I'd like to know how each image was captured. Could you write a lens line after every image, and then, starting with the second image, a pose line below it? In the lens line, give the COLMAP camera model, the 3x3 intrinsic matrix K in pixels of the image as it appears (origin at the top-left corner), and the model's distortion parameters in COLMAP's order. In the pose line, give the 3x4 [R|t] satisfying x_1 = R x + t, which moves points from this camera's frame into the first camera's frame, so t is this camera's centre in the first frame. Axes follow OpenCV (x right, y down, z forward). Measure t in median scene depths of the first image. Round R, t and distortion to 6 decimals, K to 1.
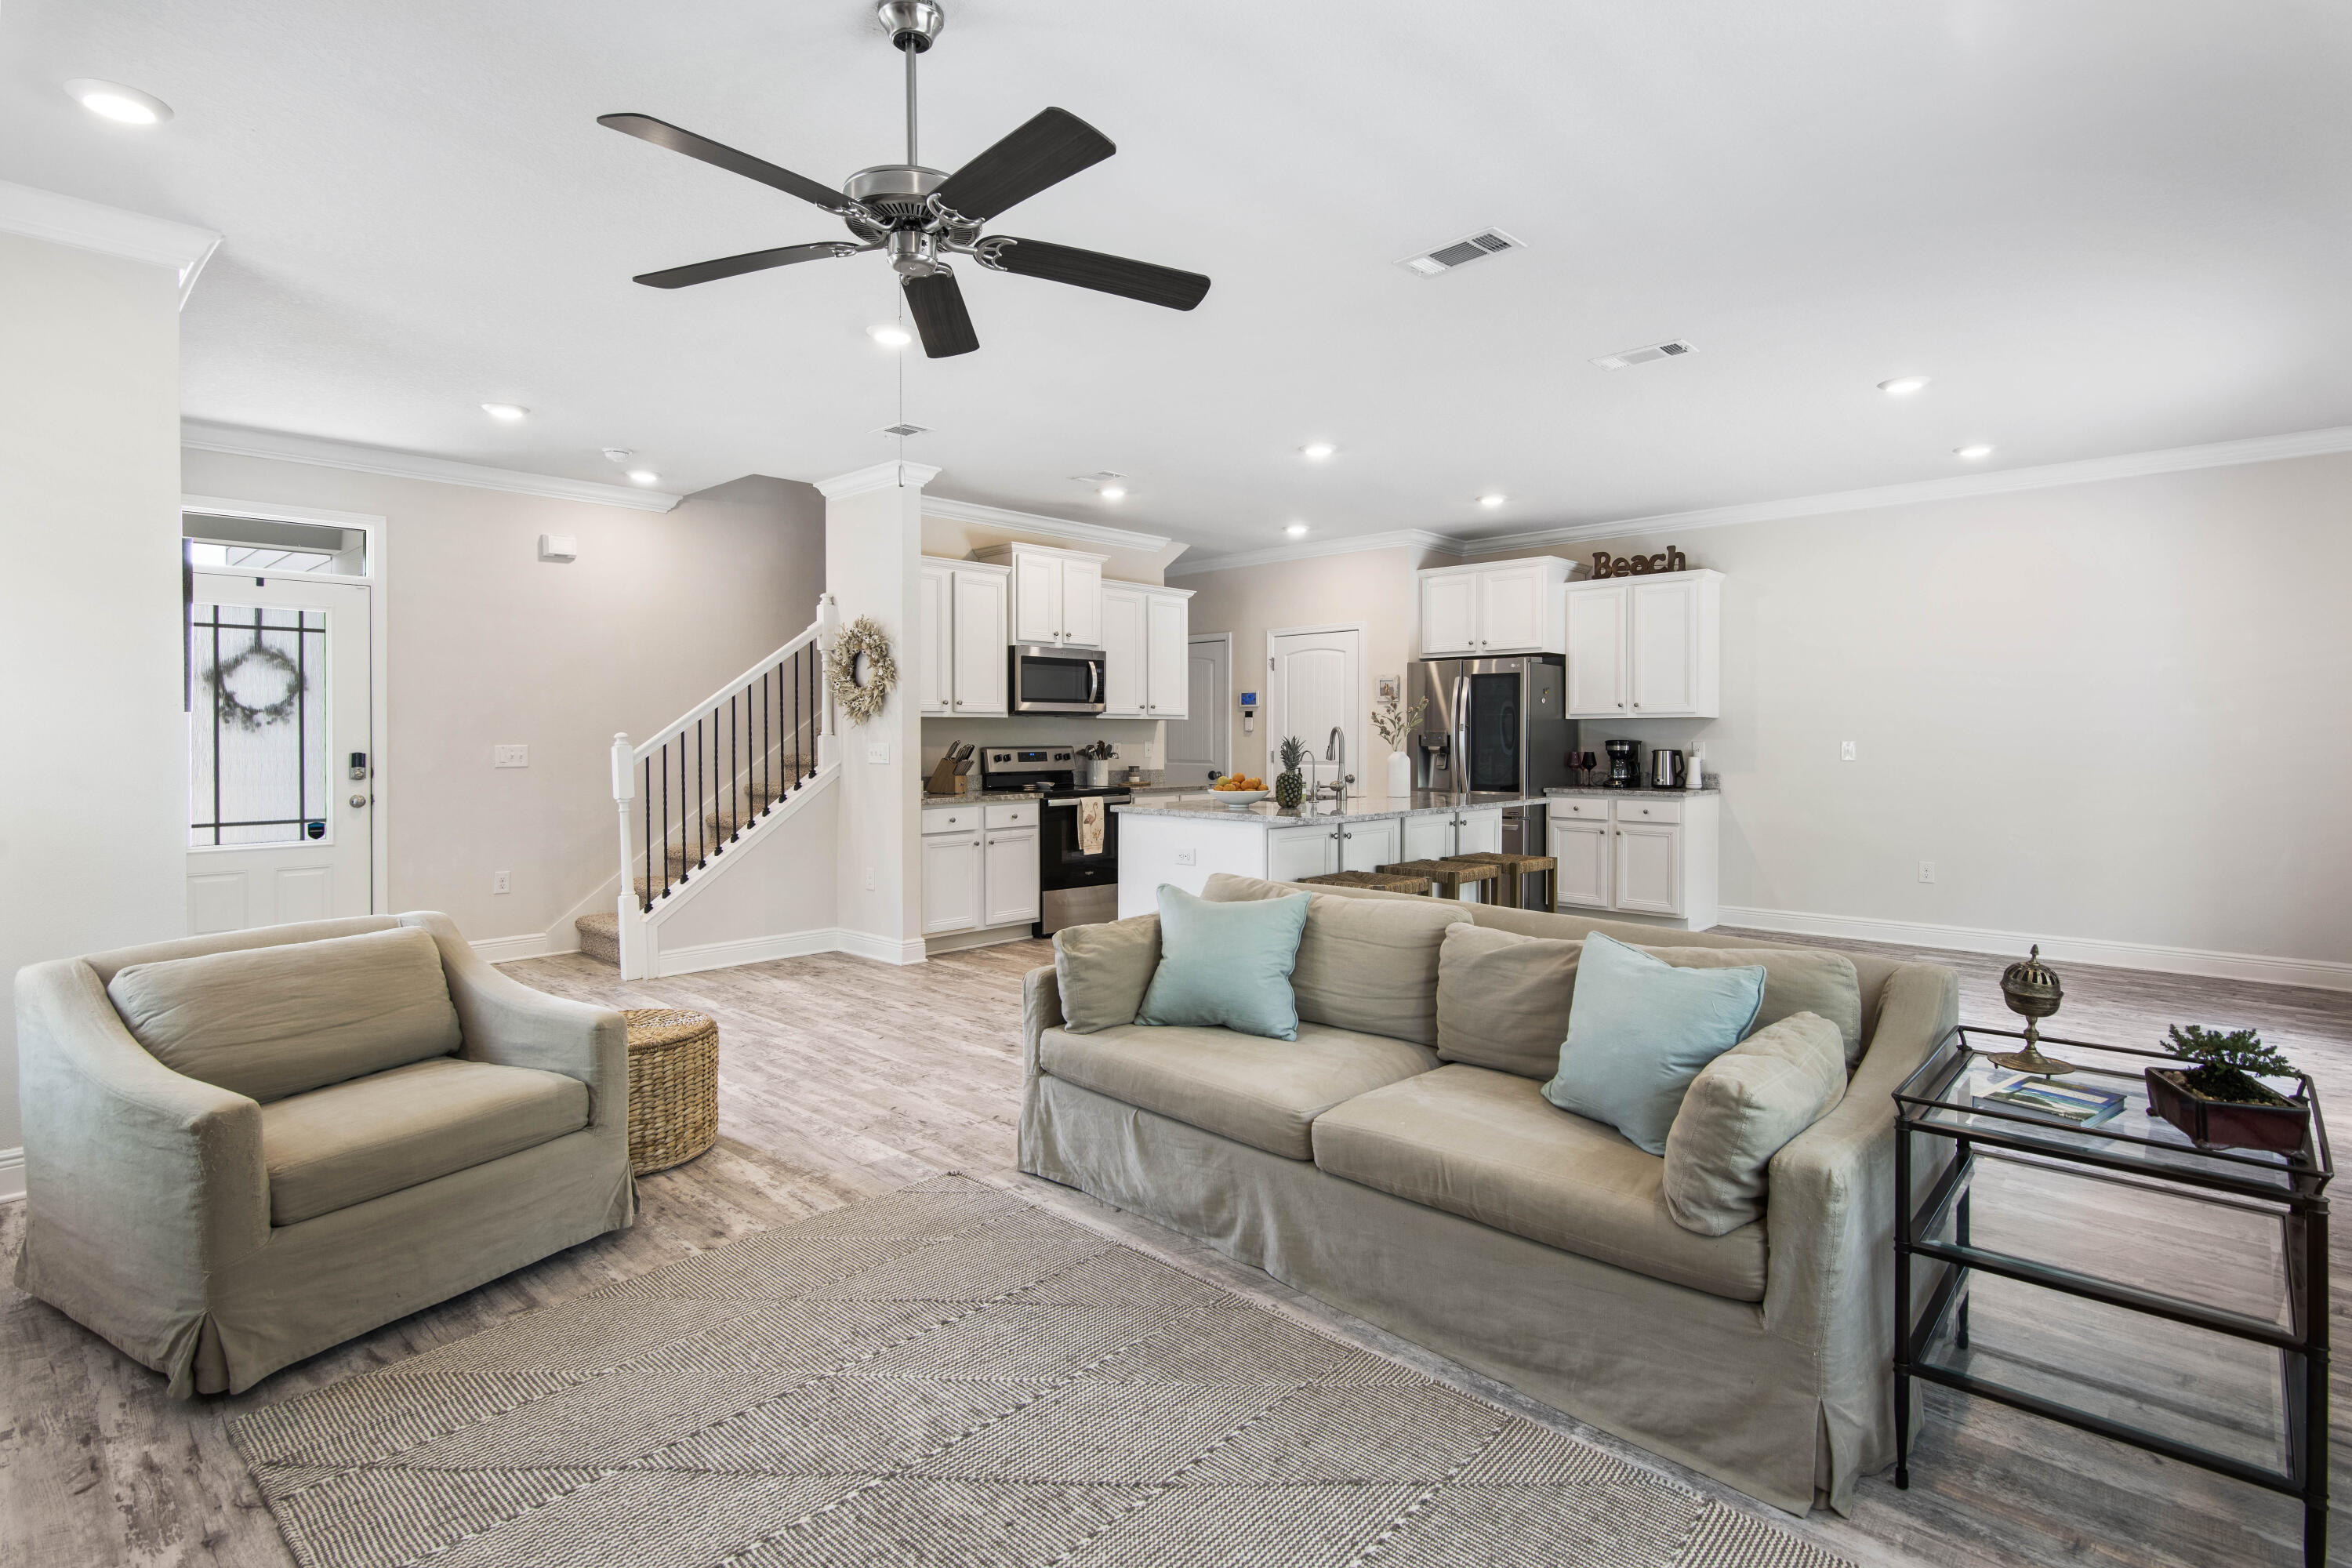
lens RADIAL K [[1142.2, 0, 1173.4], [0, 1142.2, 776.0], [0, 0, 1]] dist [0.002930, 0.000151]
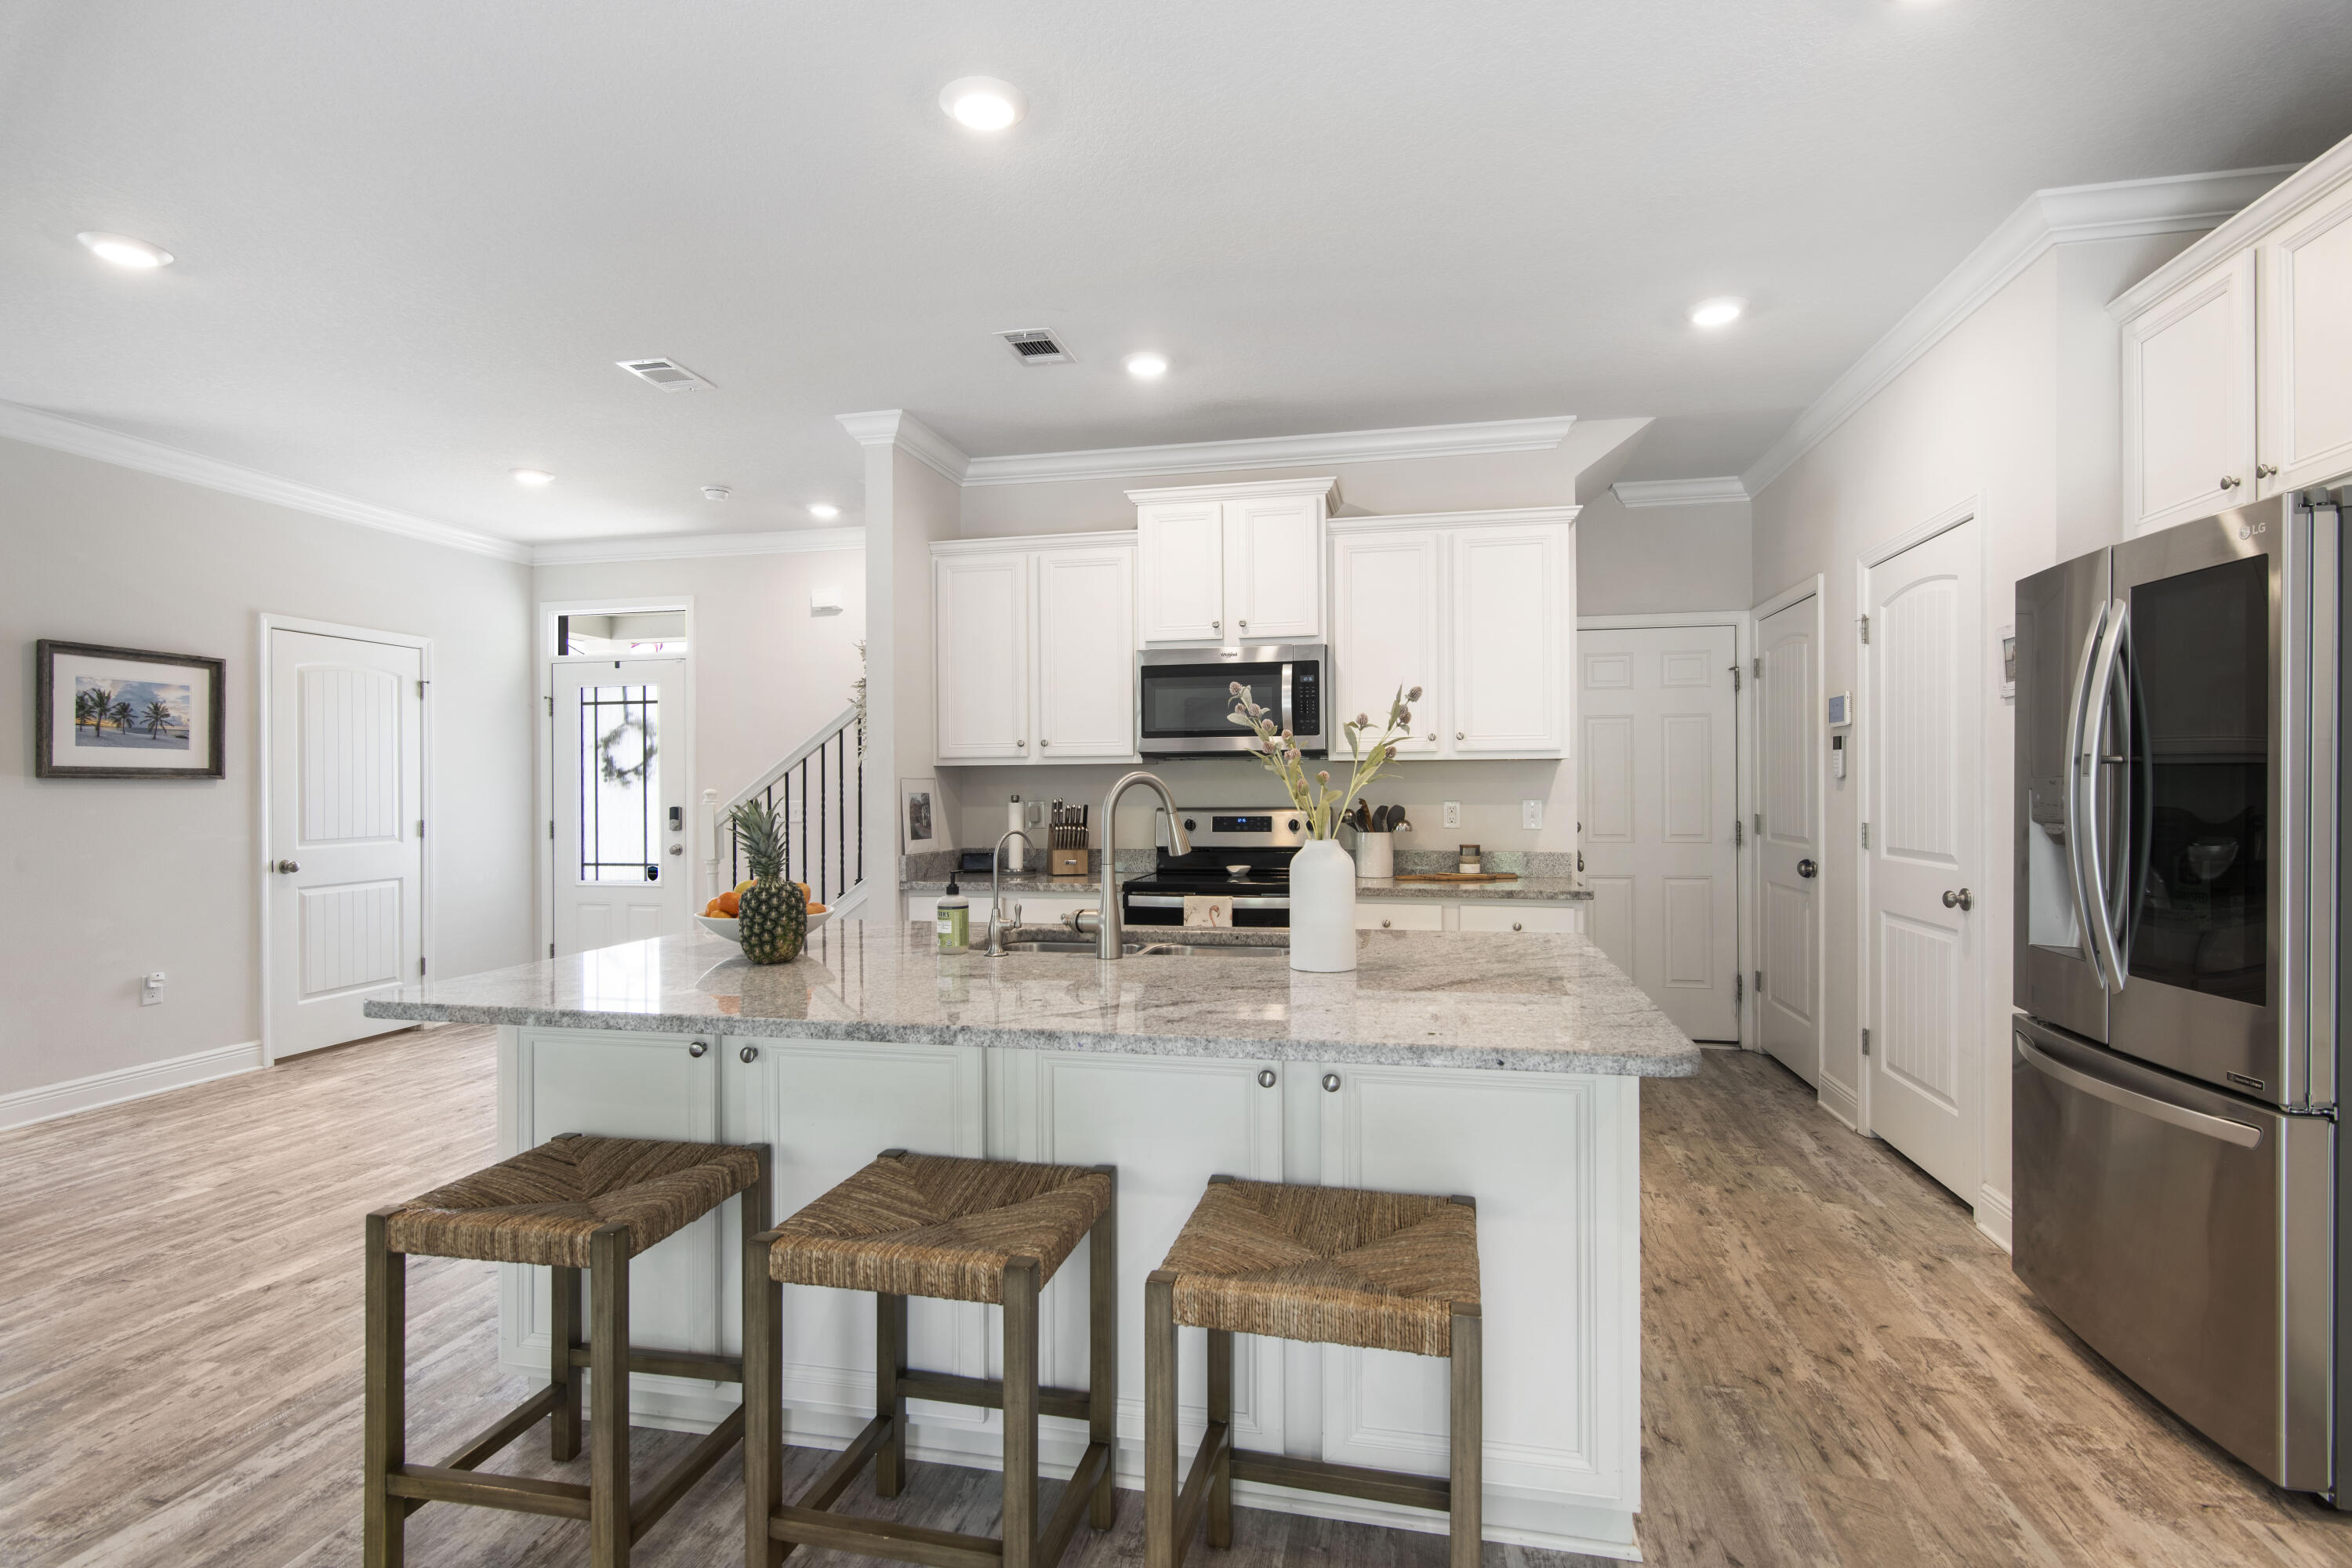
lens RADIAL K [[1142.2, 0, 1177.3], [0, 1142.2, 784.8], [0, 0, 1]] dist [0.002930, 0.000151]
pose [[0.520932, -0.003208, -0.853592, 0.398437], [-0.025131, 0.999502, -0.019093, -0.025634], [0.853228, 0.031398, 0.520592, 0.648354]]
